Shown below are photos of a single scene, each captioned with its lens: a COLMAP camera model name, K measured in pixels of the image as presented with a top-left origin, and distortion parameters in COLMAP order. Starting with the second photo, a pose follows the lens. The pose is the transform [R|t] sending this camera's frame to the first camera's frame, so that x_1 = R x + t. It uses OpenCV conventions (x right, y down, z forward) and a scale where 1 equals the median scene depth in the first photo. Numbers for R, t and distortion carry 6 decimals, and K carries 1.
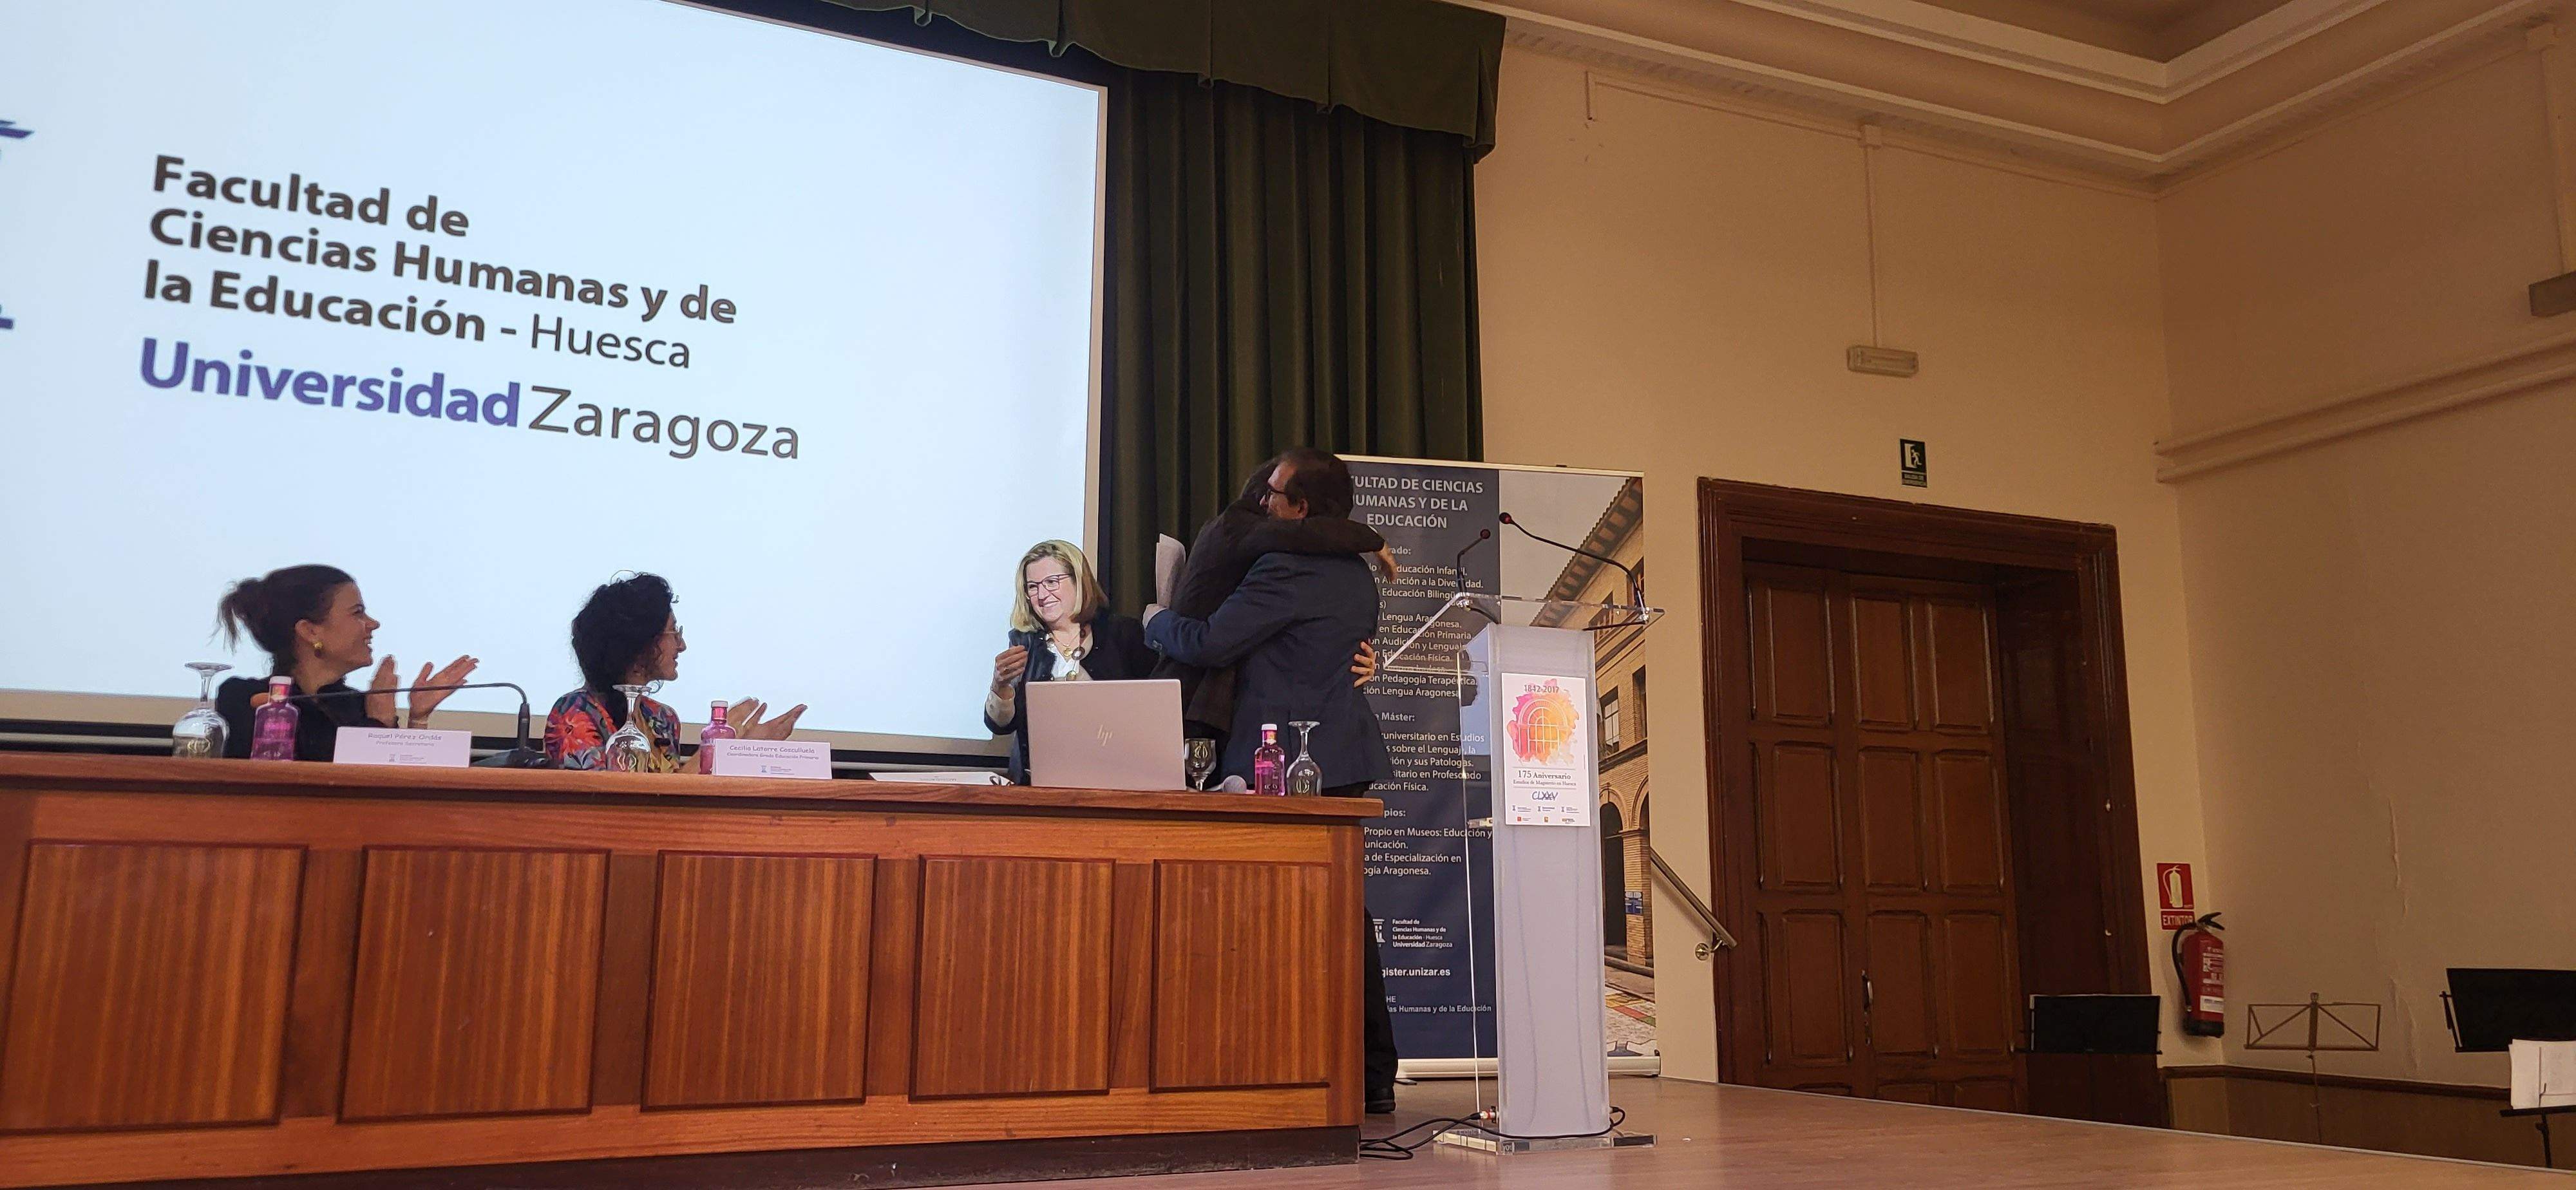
lens RADIAL K [[1966.5, 0, 1318.1], [0, 1966.5, 585.0], [0, 0, 1]] dist [0.063521, -0.031920]
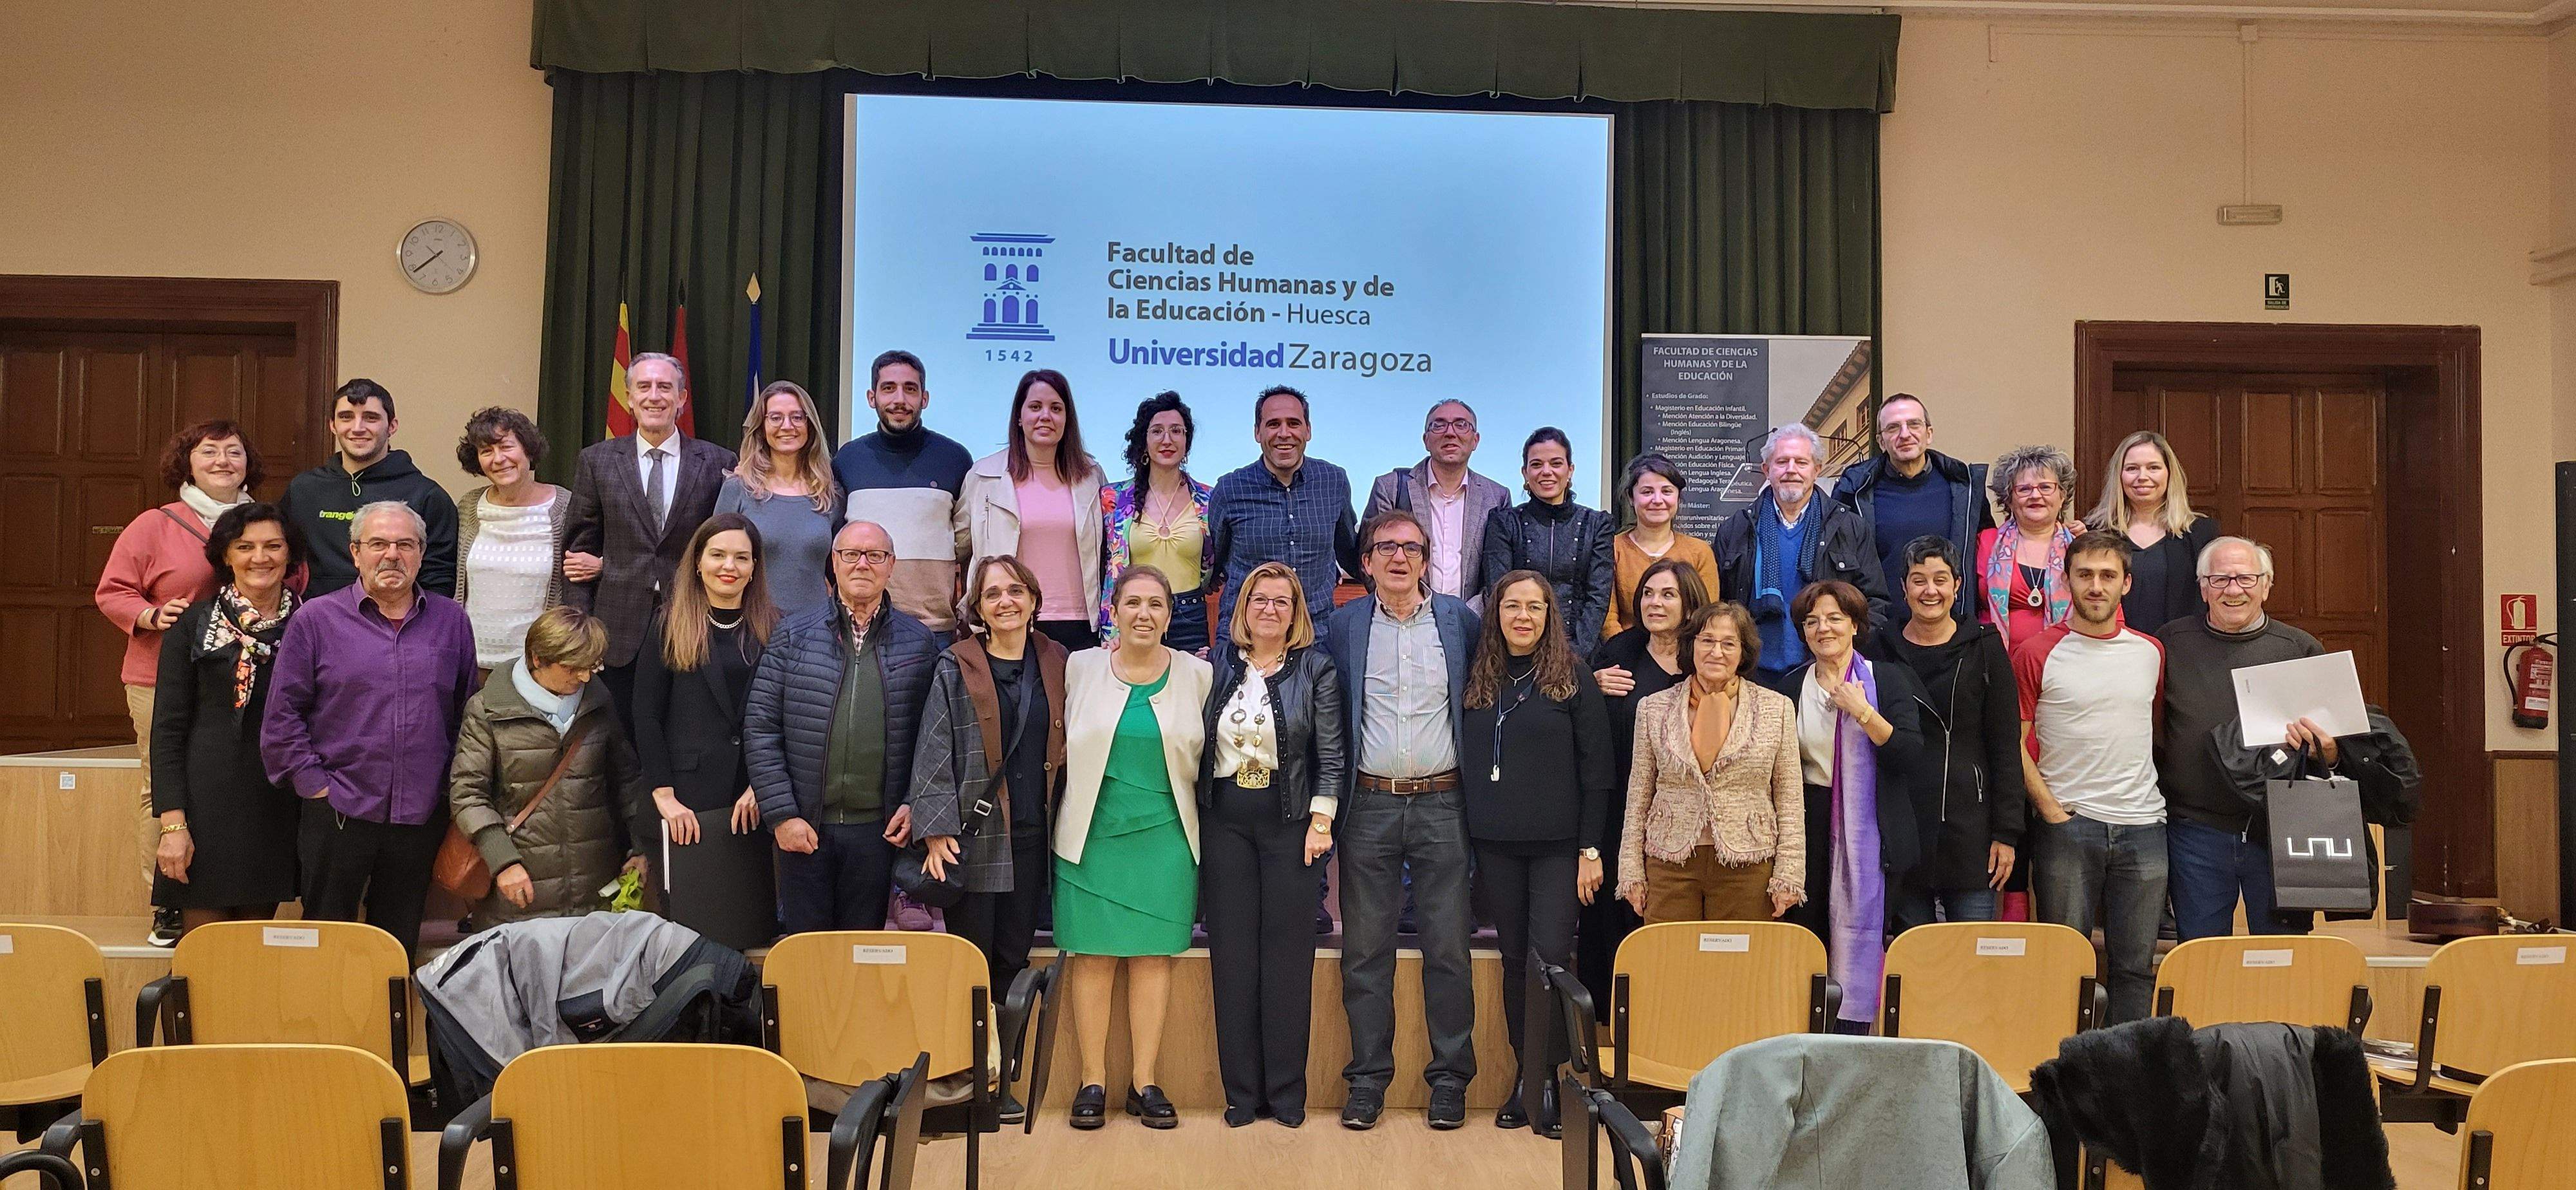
lens RADIAL K [[1966.5, 0, 1342.6], [0, 1966.5, 546.1], [0, 0, 1]] dist [0.063521, -0.031920]
pose [[0.921173, -0.008304, -0.389064, 0.361021], [0.058497, 0.991367, 0.117342, -0.127240], [0.384731, -0.130852, 0.913707, -0.678290]]
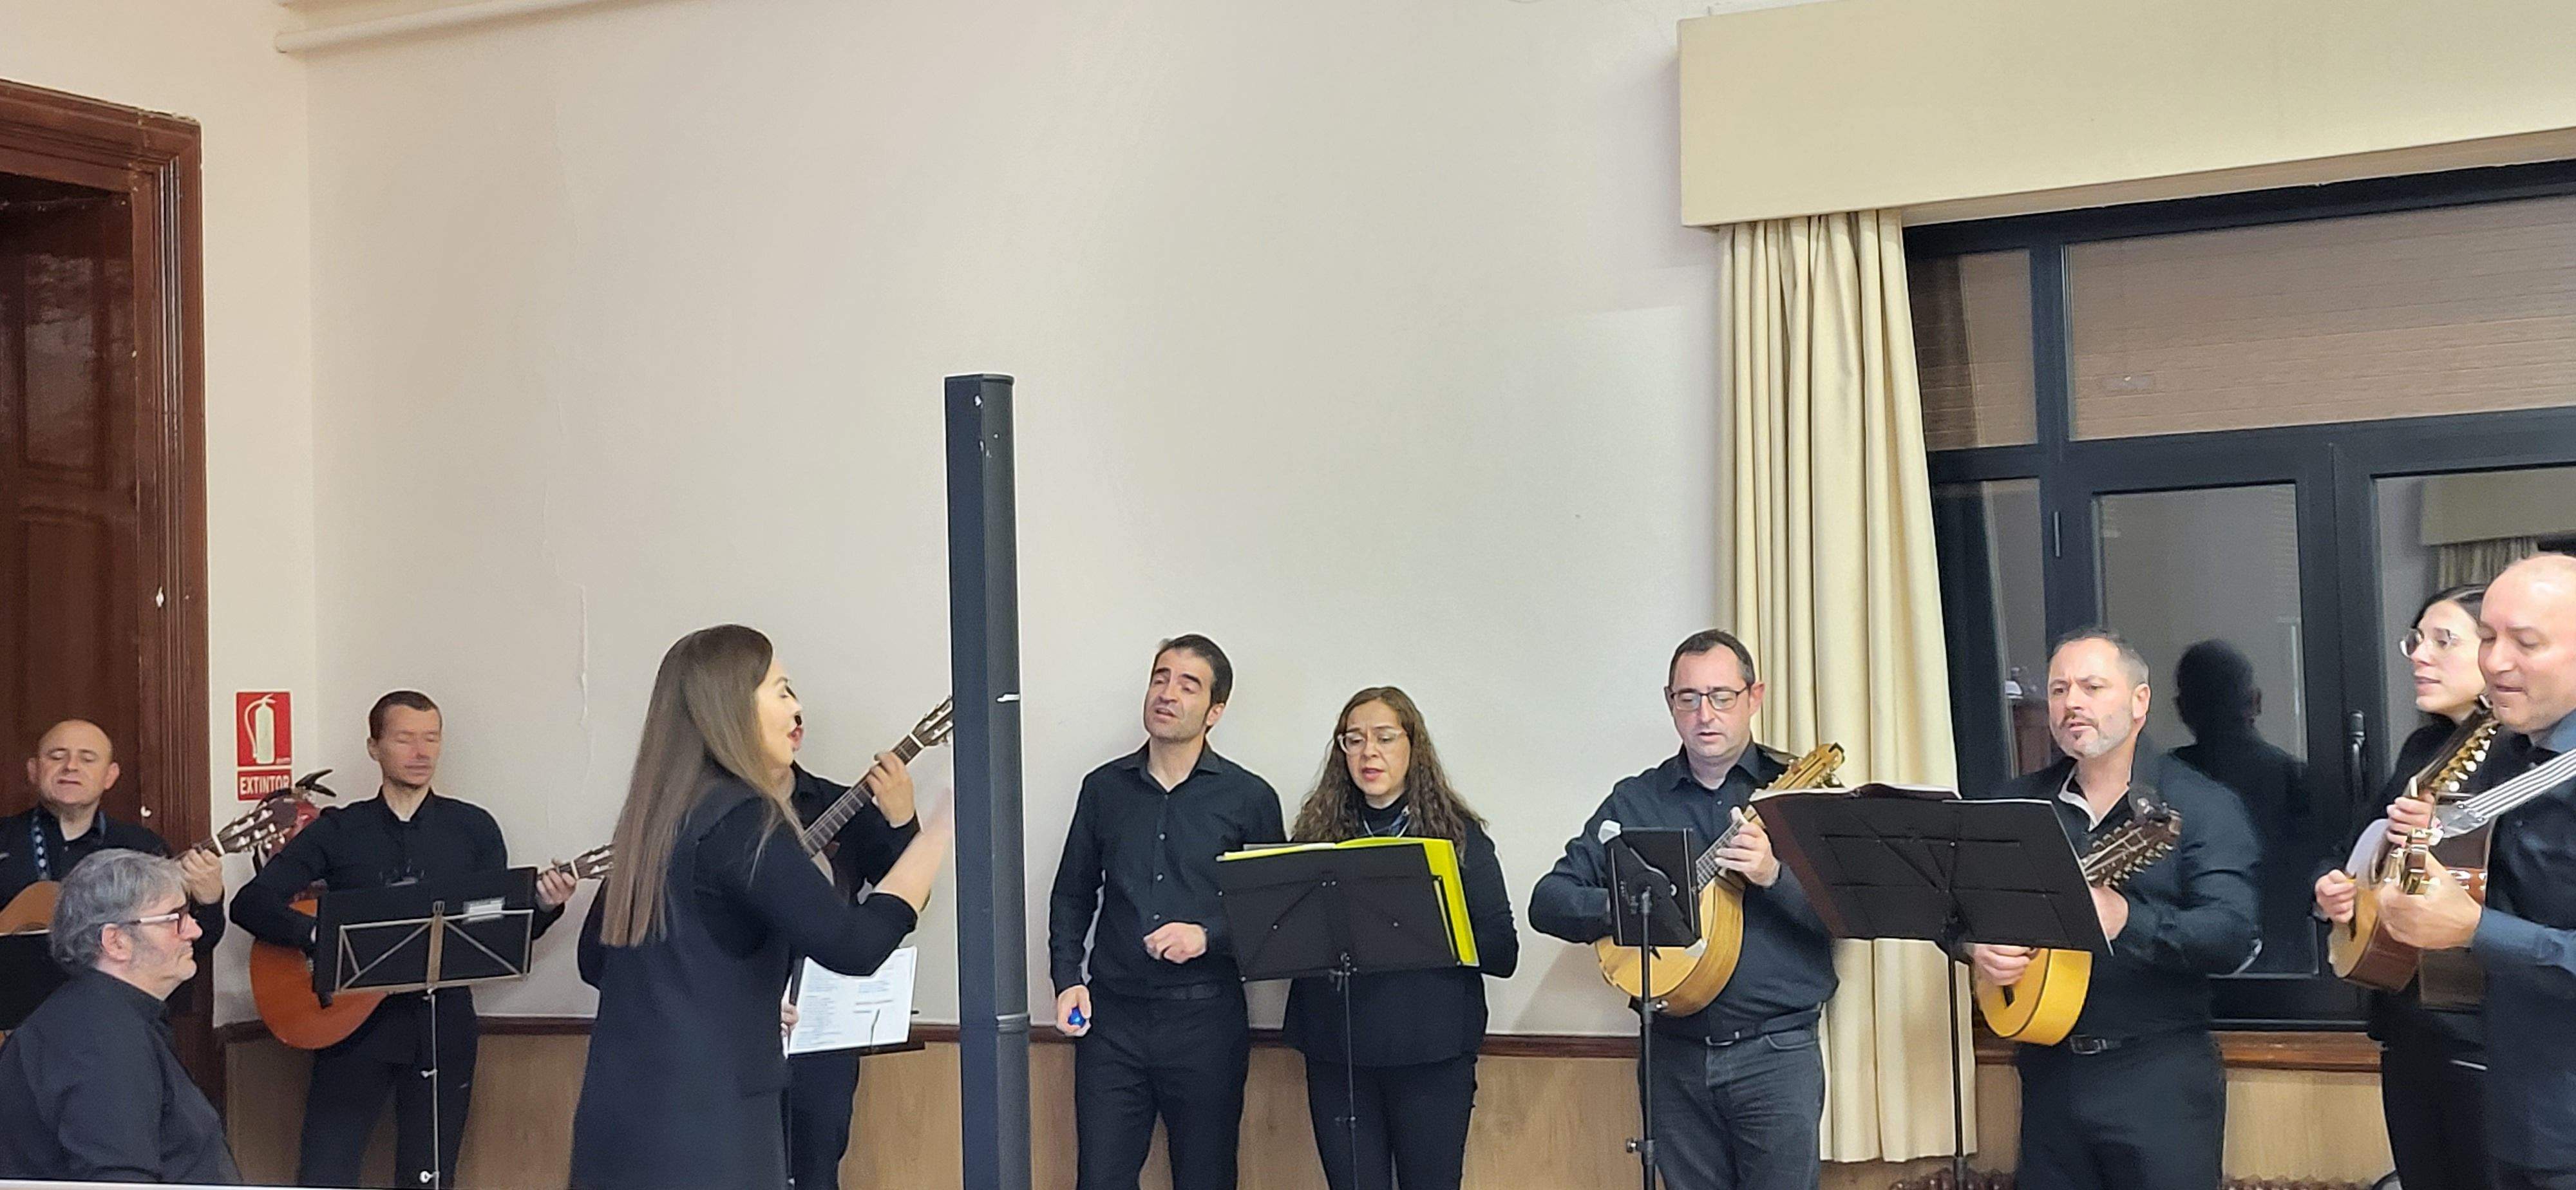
lens RADIAL K [[3307.7, 0, 1289.9], [0, 3307.7, 594.3], [0, 0, 1]] dist [0.000503, 0.000000]
pose [[0.789264, 0.001719, 0.614052, 0.089757], [-0.078495, 0.992074, 0.098116, -0.019067], [-0.609016, -0.125640, 0.783144, 0.040653]]
